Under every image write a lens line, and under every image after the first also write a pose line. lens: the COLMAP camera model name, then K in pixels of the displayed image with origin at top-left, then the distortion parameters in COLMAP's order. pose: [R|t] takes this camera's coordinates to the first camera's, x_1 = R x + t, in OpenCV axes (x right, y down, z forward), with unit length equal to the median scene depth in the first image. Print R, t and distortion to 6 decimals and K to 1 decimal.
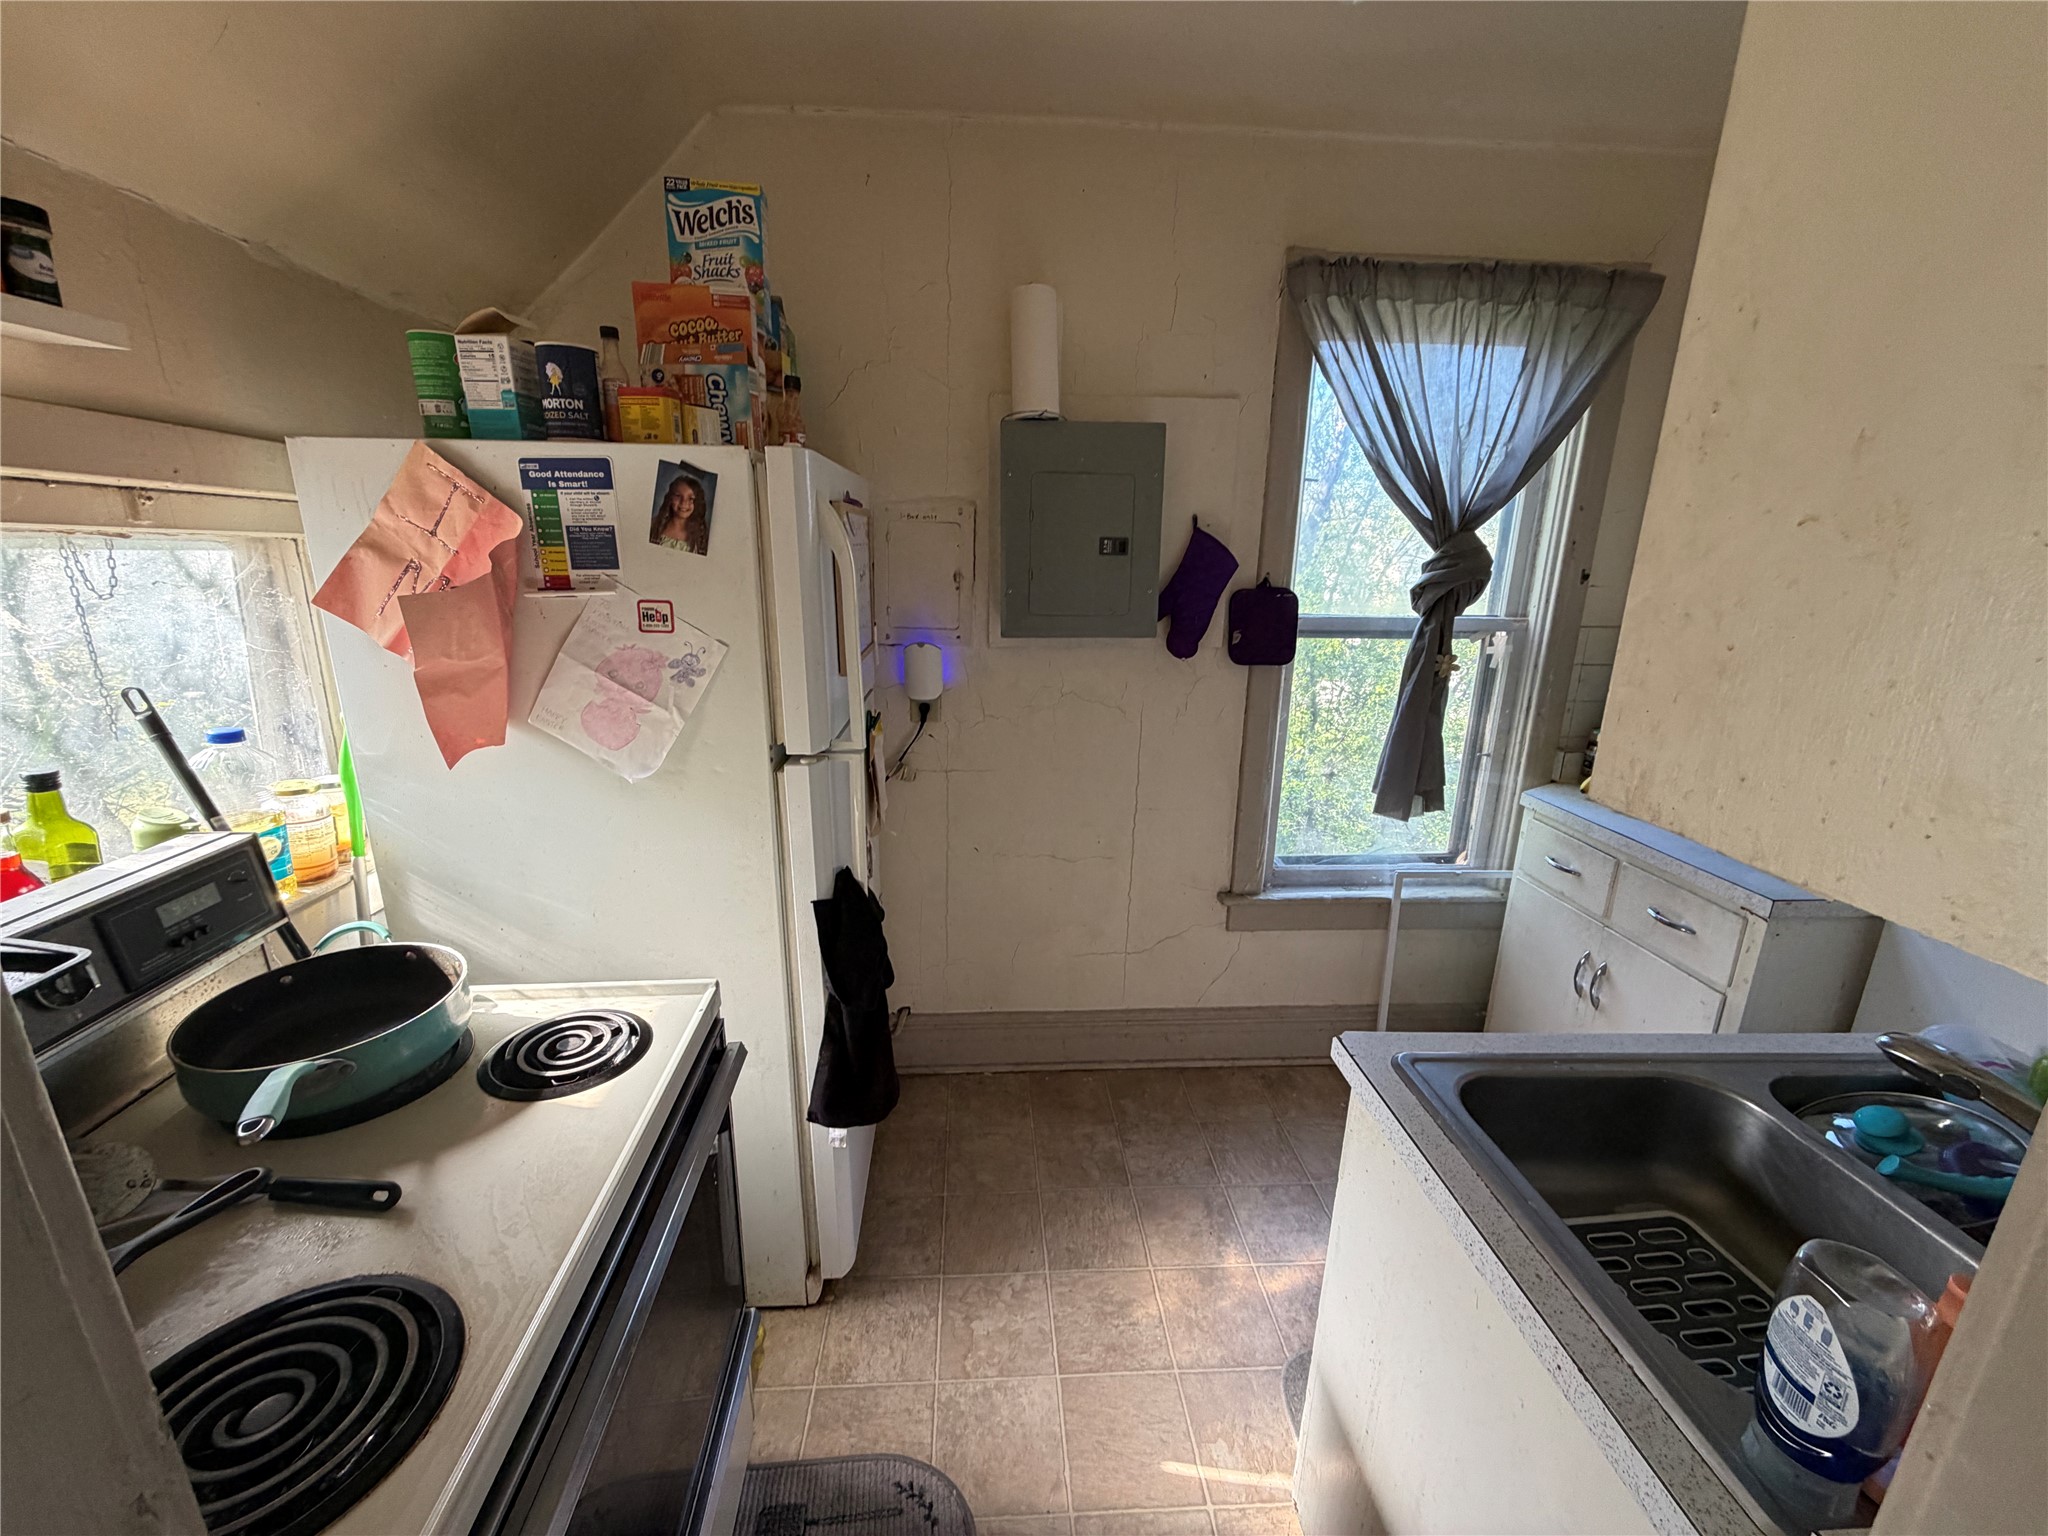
lens RADIAL K [[811.3, 0, 1024.0], [0, 811.3, 764.9], [0, 0, 1]] dist [-0.000469, 0.000028]
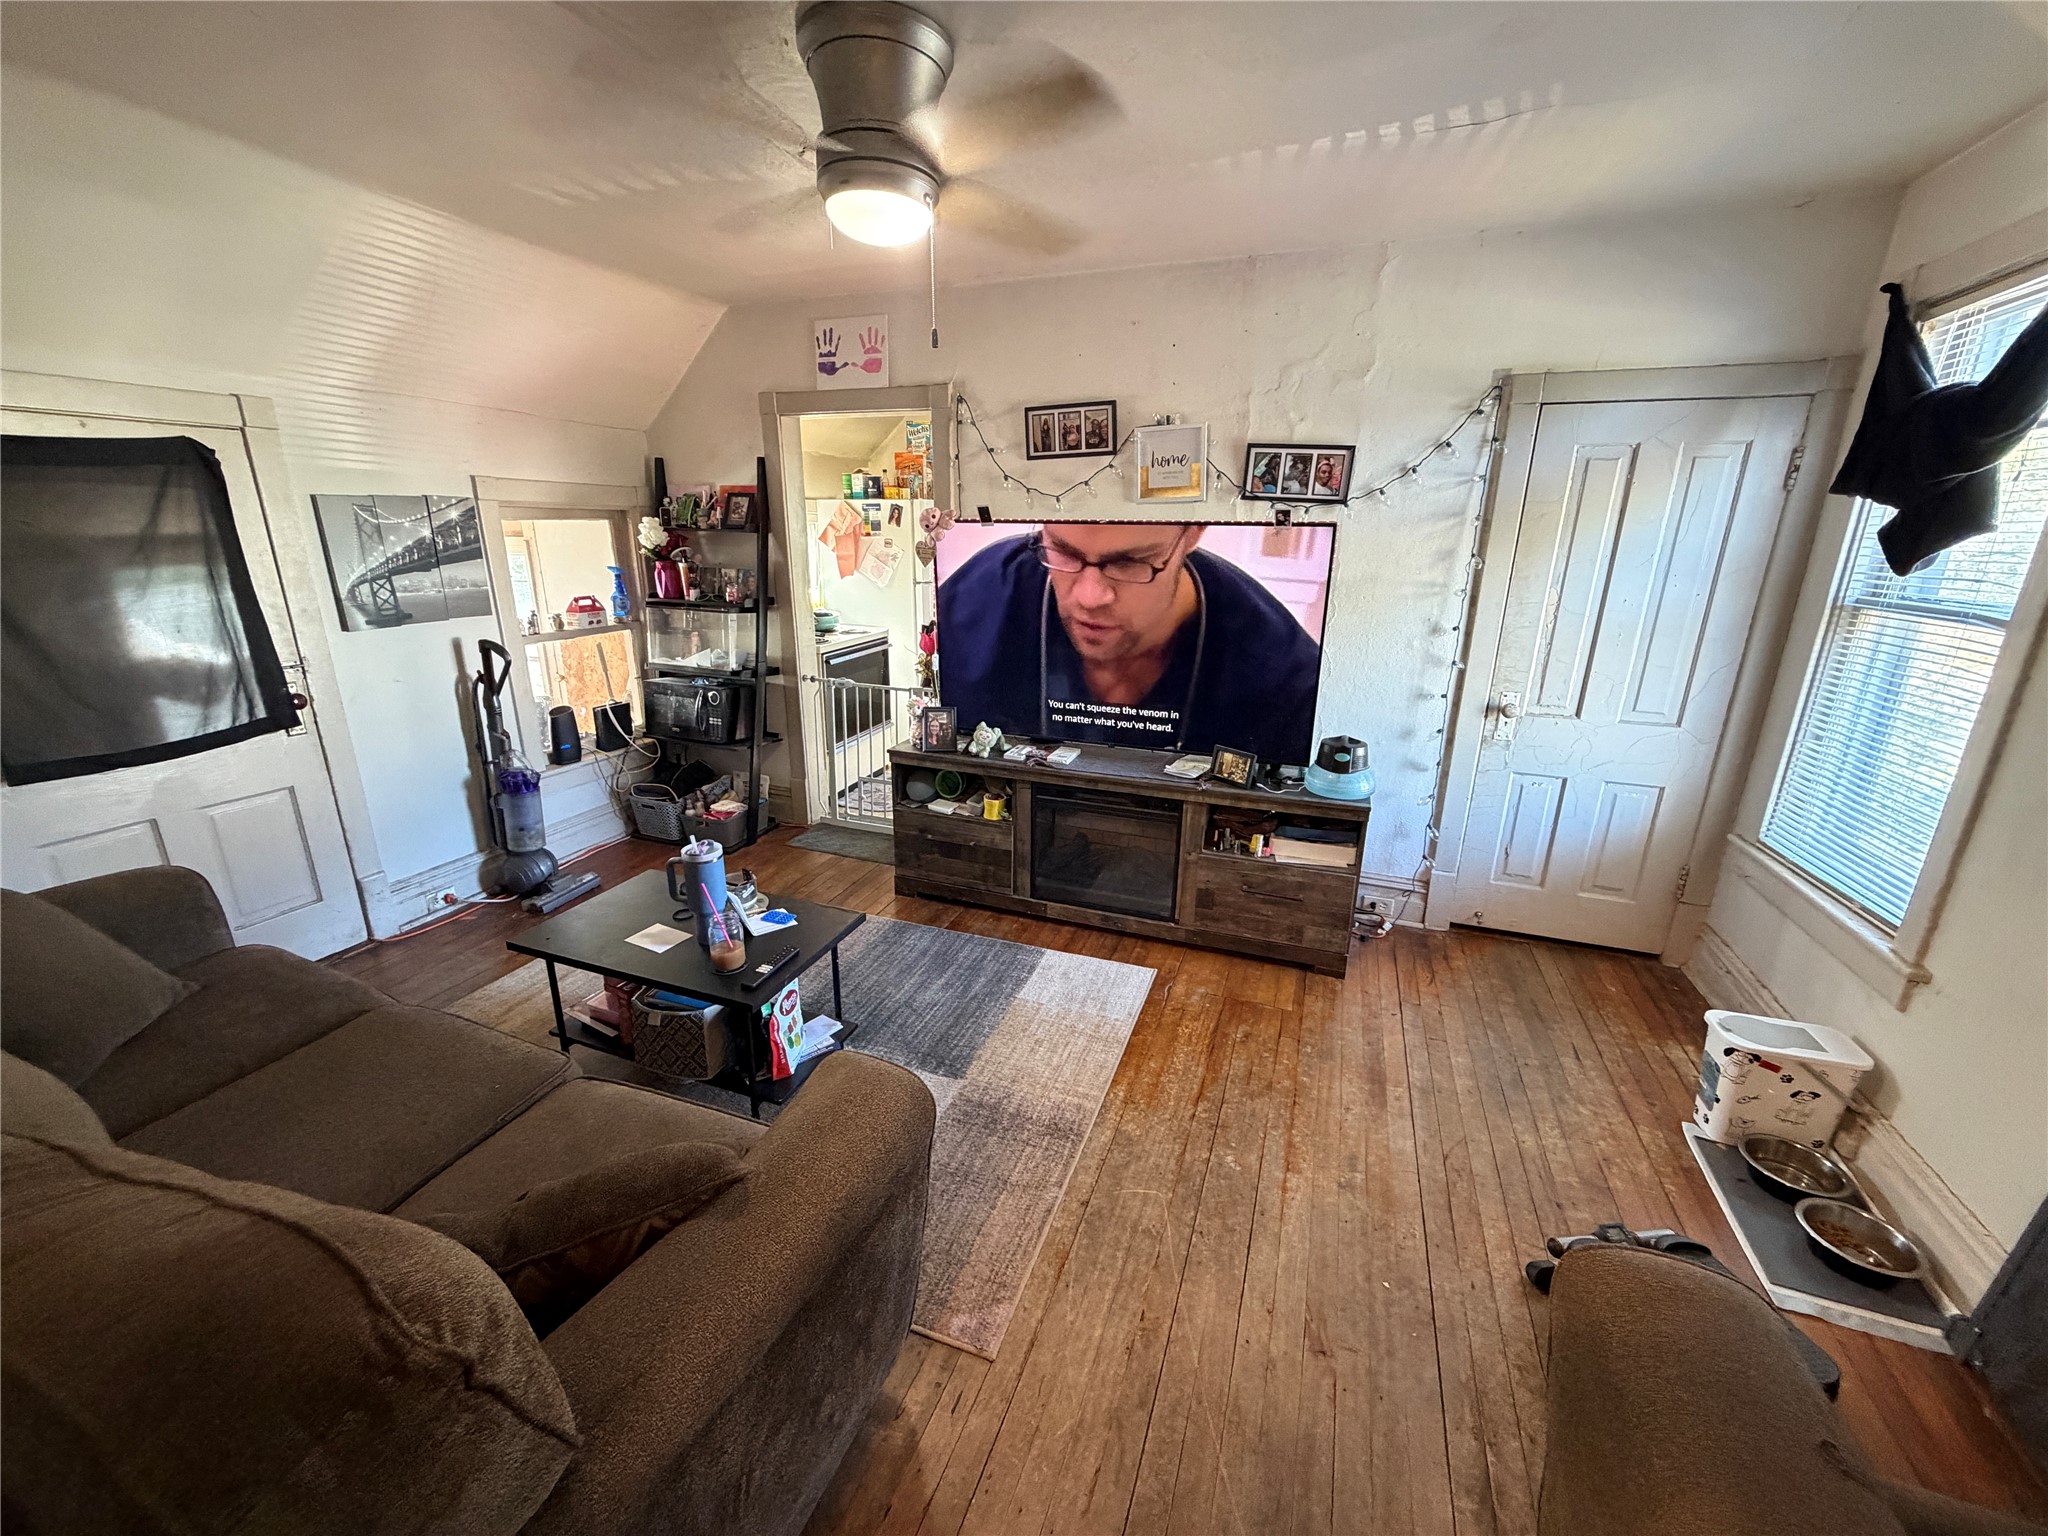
lens RADIAL K [[811.3, 0, 1019.2], [0, 811.3, 776.2], [0, 0, 1]] dist [-0.000469, 0.000028]
pose [[0.915544, 0.112209, -0.386248, 1.720807], [-0.102746, 0.993683, 0.045131, 0.677194], [0.388872, -0.001634, 0.921290, -2.310462]]
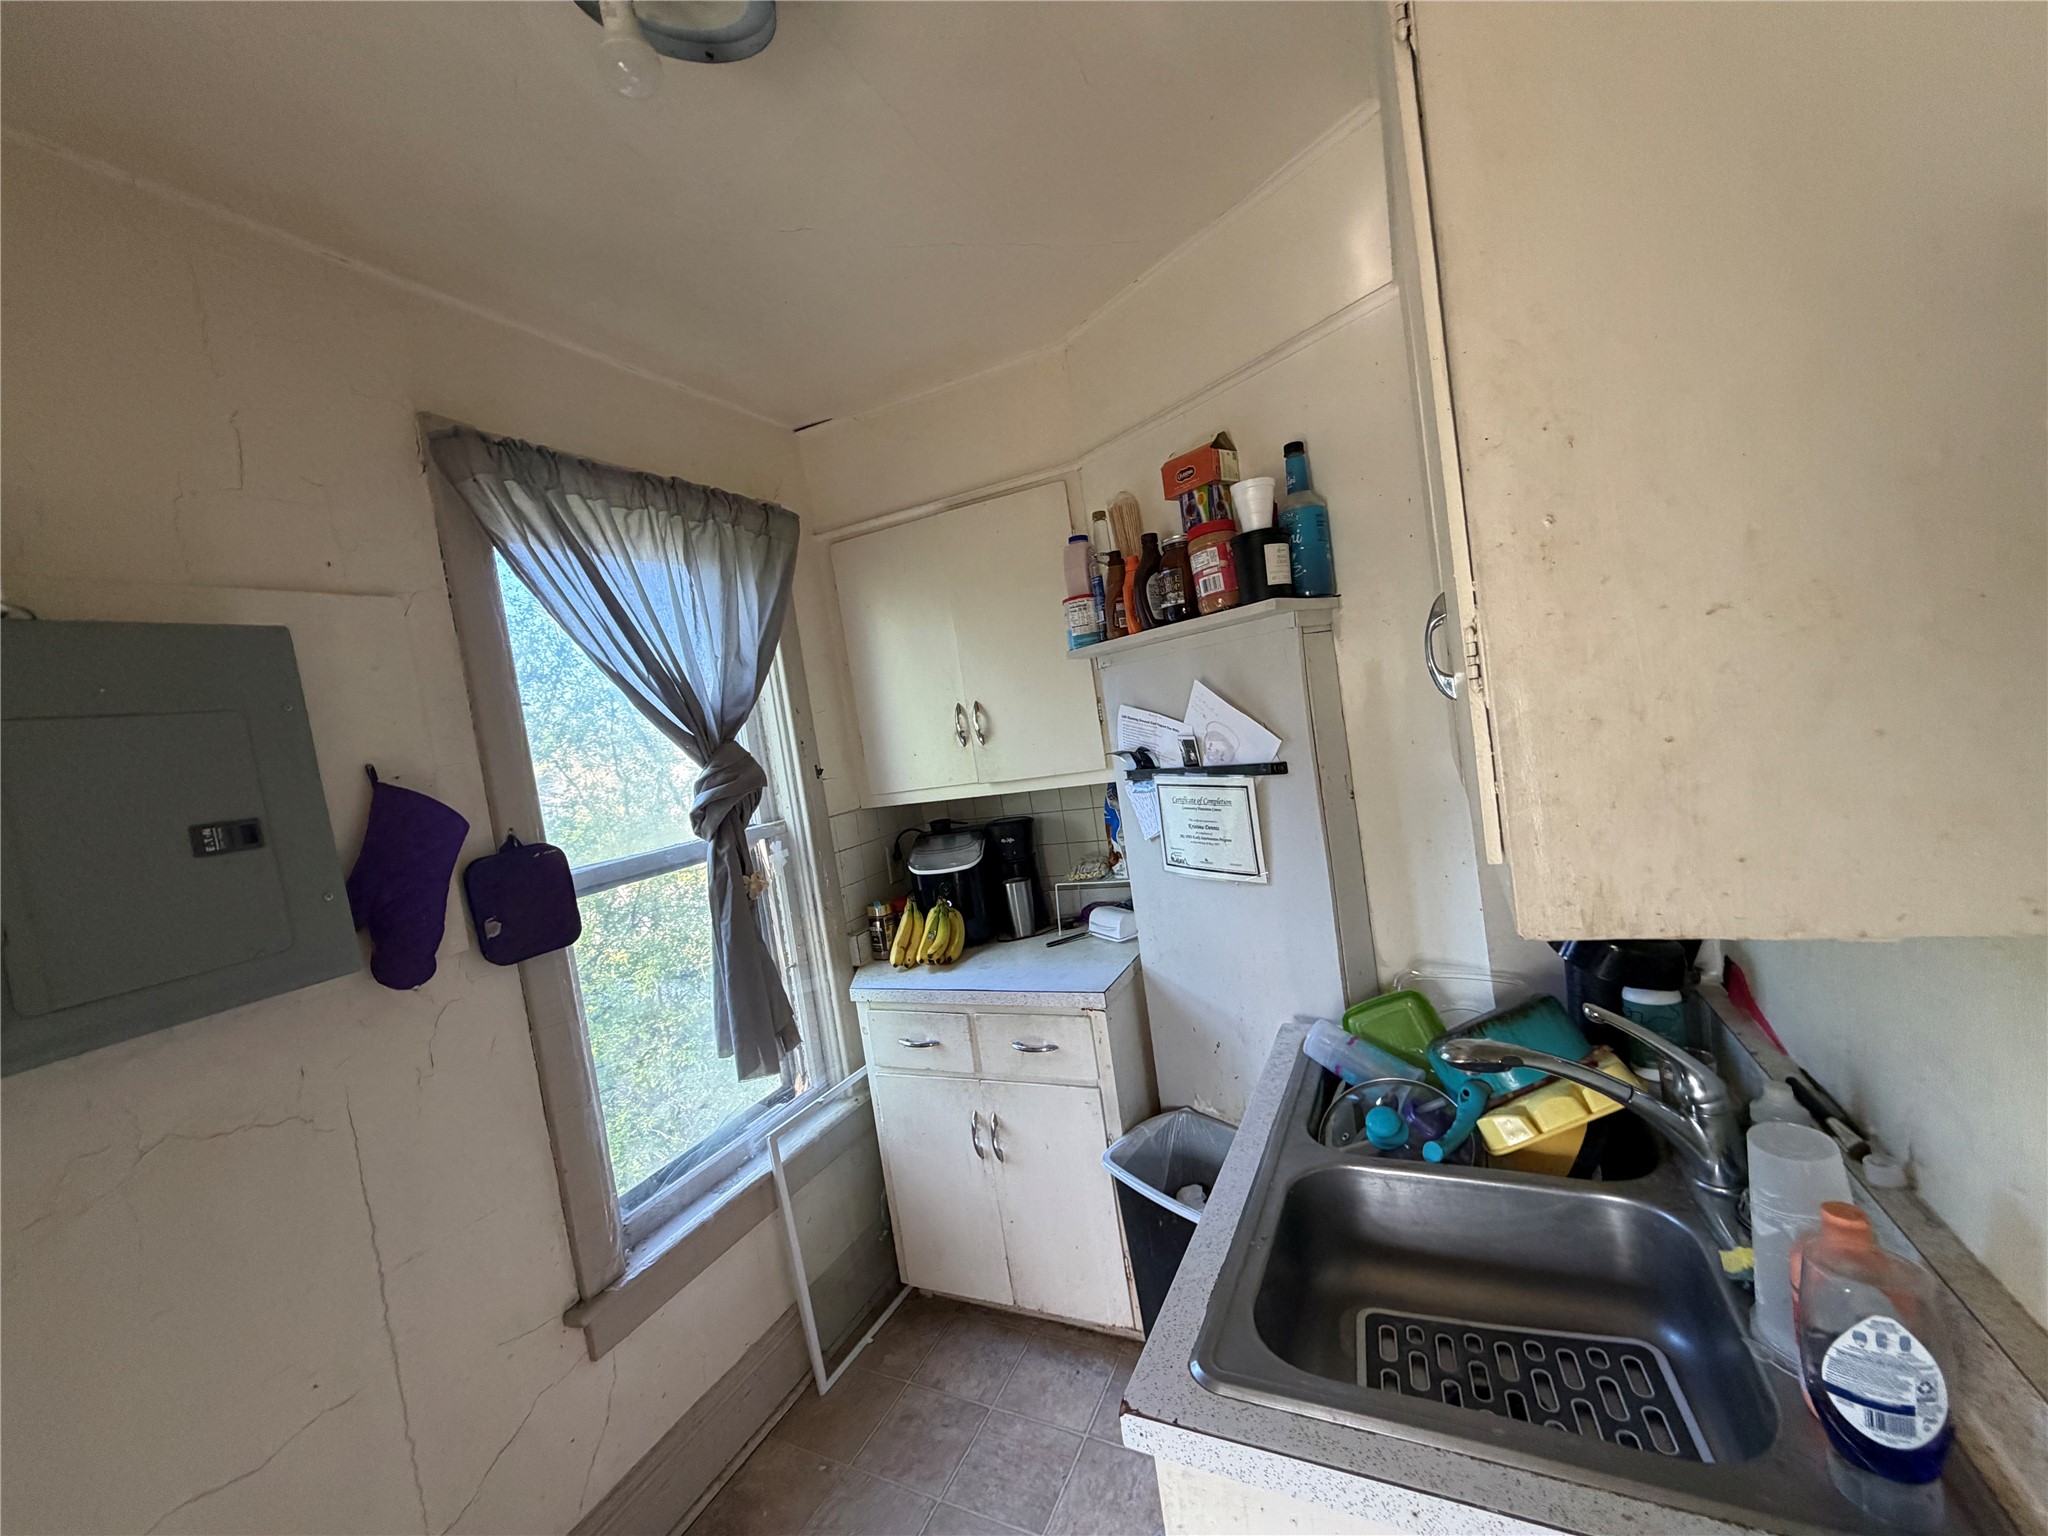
lens RADIAL K [[811.3, 0, 1025.7], [0, 811.3, 768.7], [0, 0, 1]] dist [-0.000469, 0.000028]
pose [[0.483321, -0.136004, 0.864814, -0.089616], [0.364229, 0.929541, -0.057374, -0.083541], [-0.796077, 0.342720, 0.498803, 0.281044]]
